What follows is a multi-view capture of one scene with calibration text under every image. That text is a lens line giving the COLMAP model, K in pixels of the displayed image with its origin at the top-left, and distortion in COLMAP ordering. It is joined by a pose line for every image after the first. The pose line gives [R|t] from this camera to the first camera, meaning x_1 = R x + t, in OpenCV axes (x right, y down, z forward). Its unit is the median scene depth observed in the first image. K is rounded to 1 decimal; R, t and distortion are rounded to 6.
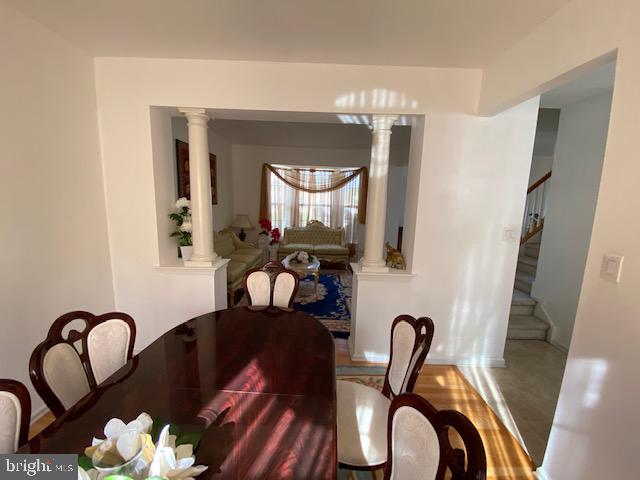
lens RADIAL K [[254.2, 0, 320.6], [0, 254.2, 237.2], [0, 0, 1]] dist [0.002559, -0.014278]
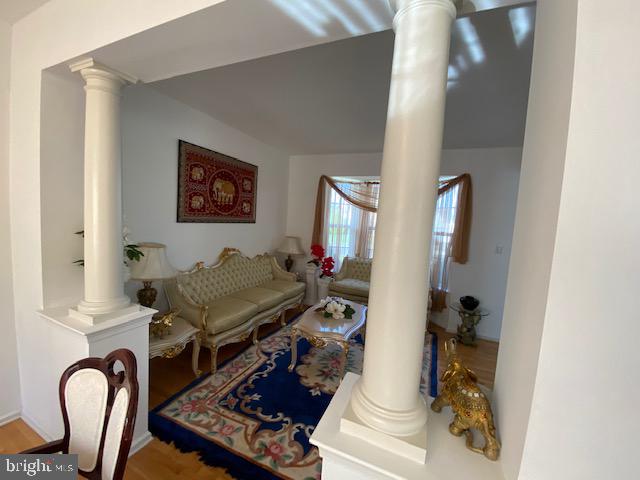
lens RADIAL K [[254.2, 0, 320.6], [0, 254.2, 237.2], [0, 0, 1]] dist [0.002559, -0.014278]
pose [[0.910043, 0.057034, -0.410571, 0.110821], [-0.094700, 0.992900, -0.071979, -0.037270], [0.403551, 0.104386, 0.908983, 0.282080]]
